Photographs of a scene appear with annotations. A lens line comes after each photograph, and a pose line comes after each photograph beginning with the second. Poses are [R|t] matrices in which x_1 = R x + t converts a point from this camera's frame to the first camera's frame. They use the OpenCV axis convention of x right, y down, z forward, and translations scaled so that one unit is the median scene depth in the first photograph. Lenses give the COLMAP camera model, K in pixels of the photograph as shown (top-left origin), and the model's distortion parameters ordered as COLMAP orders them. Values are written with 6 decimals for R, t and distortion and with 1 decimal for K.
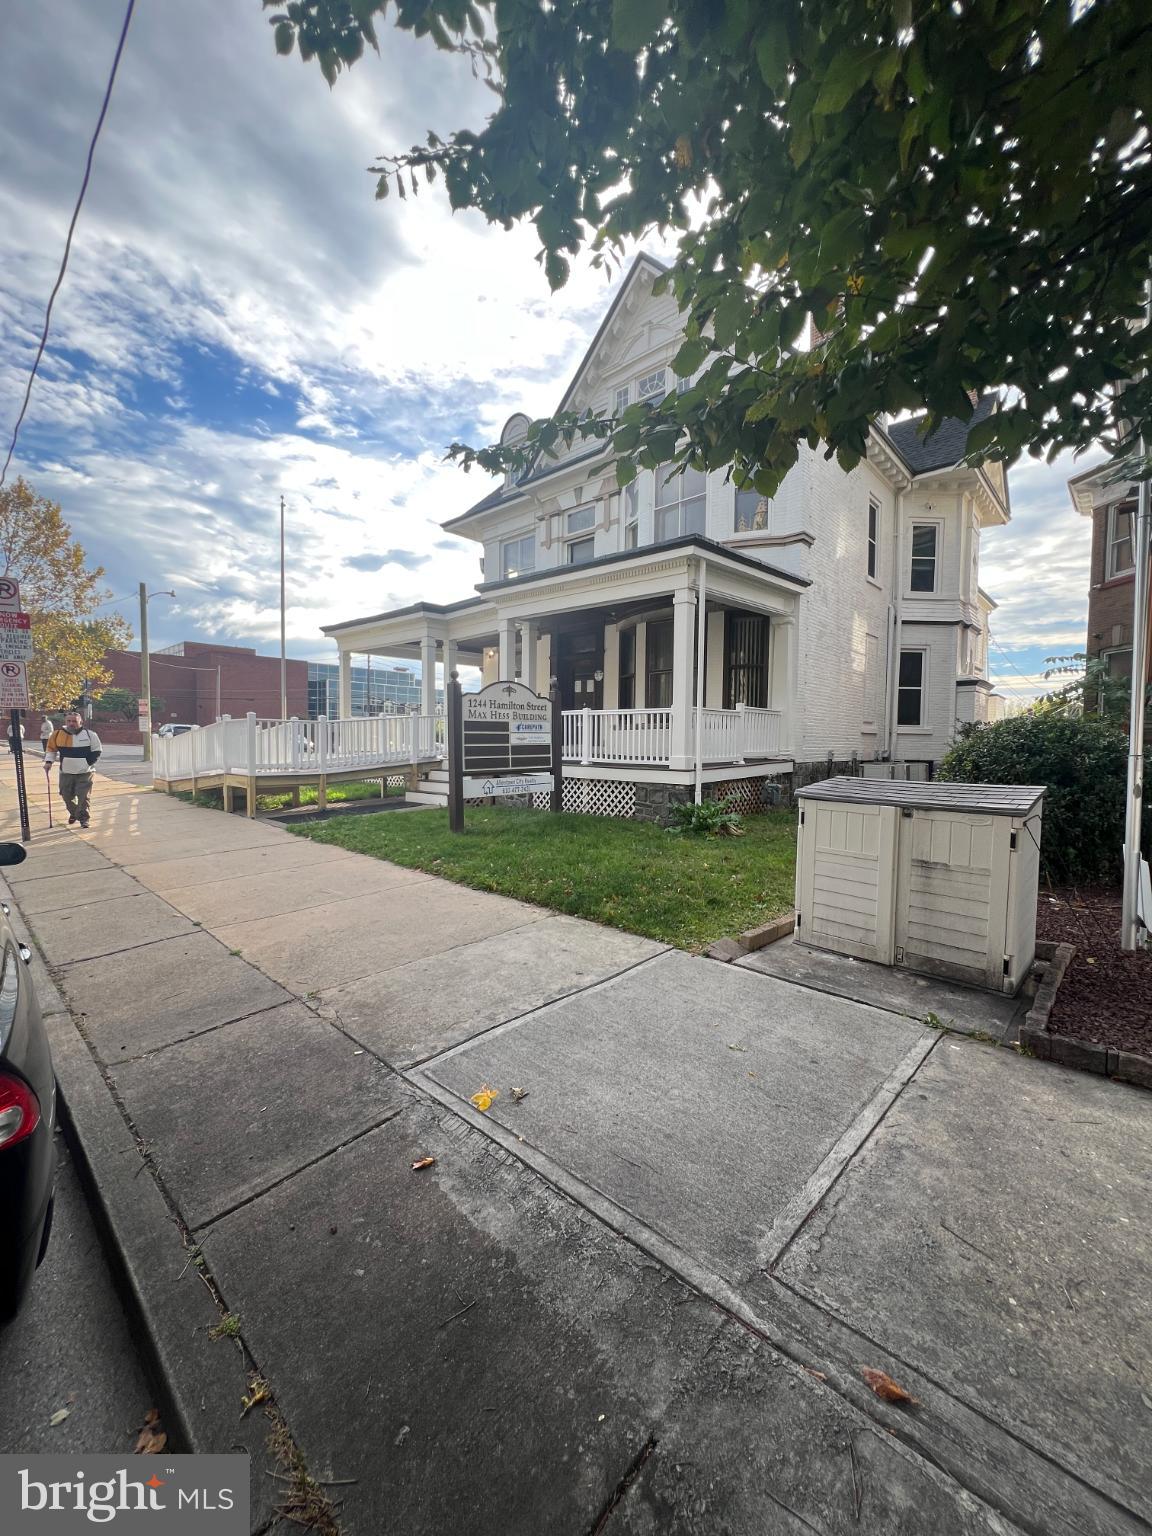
lens RADIAL K [[610.6, 0, 573.4], [0, 610.6, 769.0], [0, 0, 1]] dist [0.005951, -0.000003]
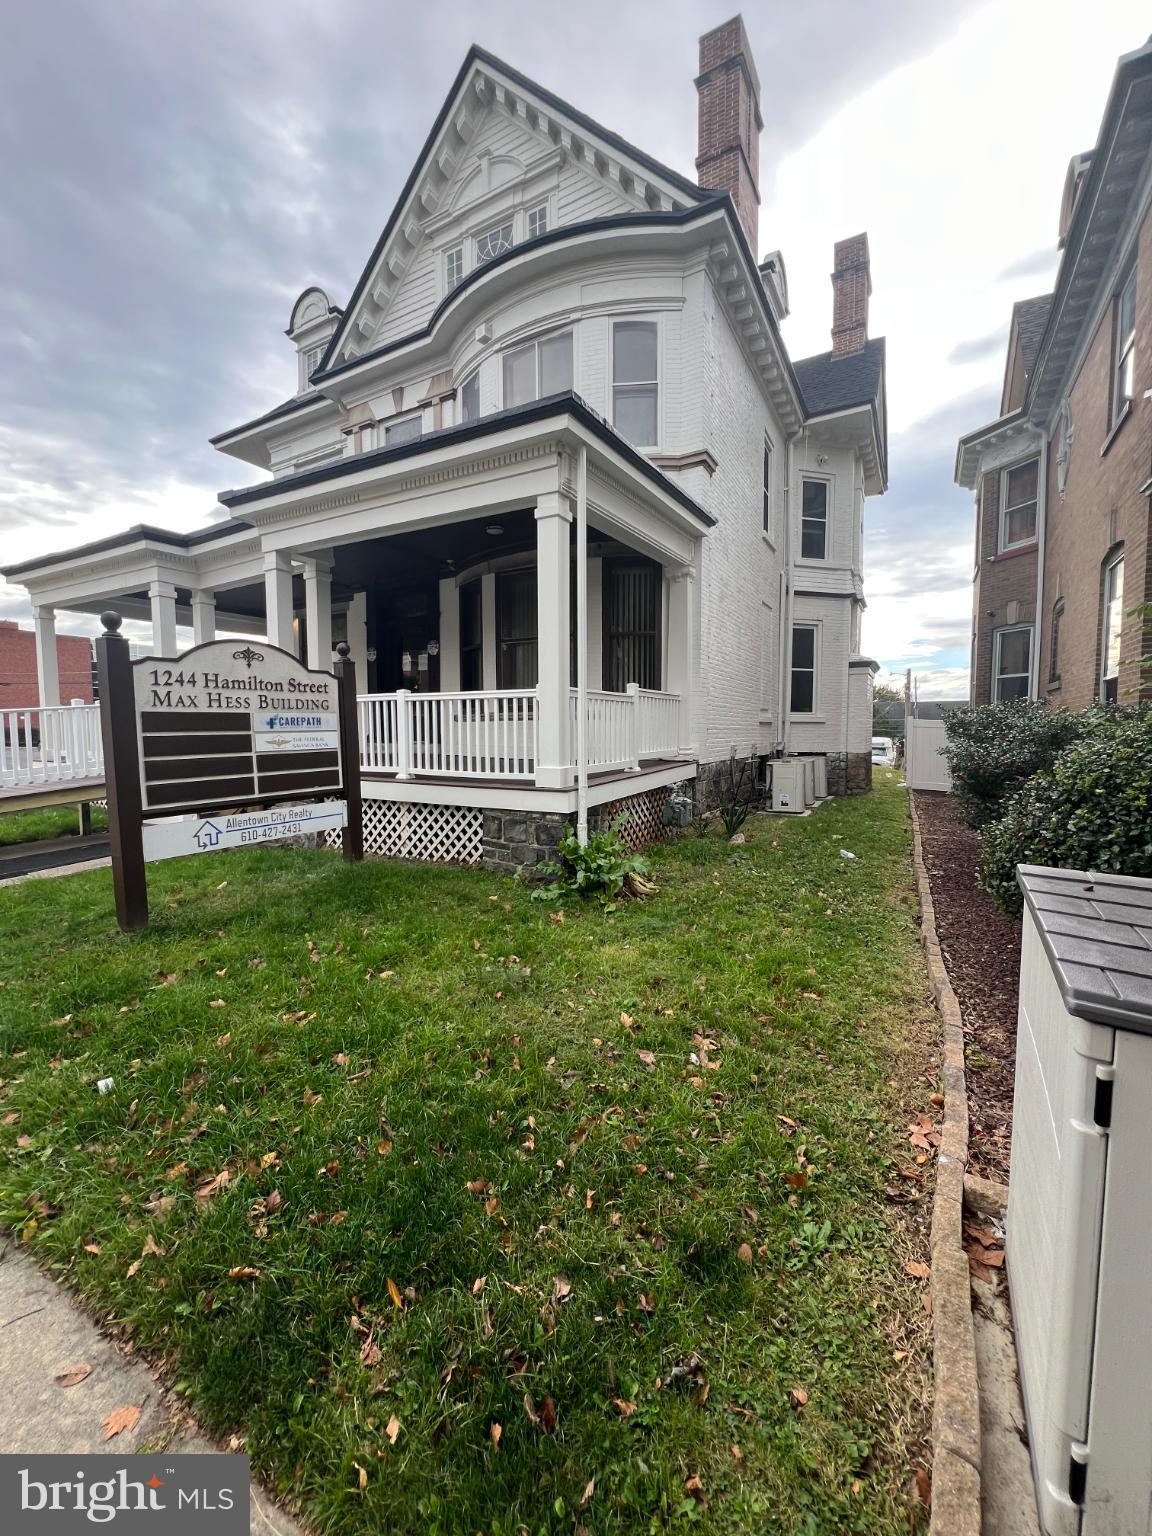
lens RADIAL K [[610.6, 0, 572.1], [0, 610.6, 759.6], [0, 0, 1]] dist [0.005951, -0.000003]
pose [[0.973370, -0.025023, 0.227869, 0.046049], [0.023977, 0.999685, 0.007359, -0.027805], [-0.227982, -0.001700, 0.973664, 0.340764]]
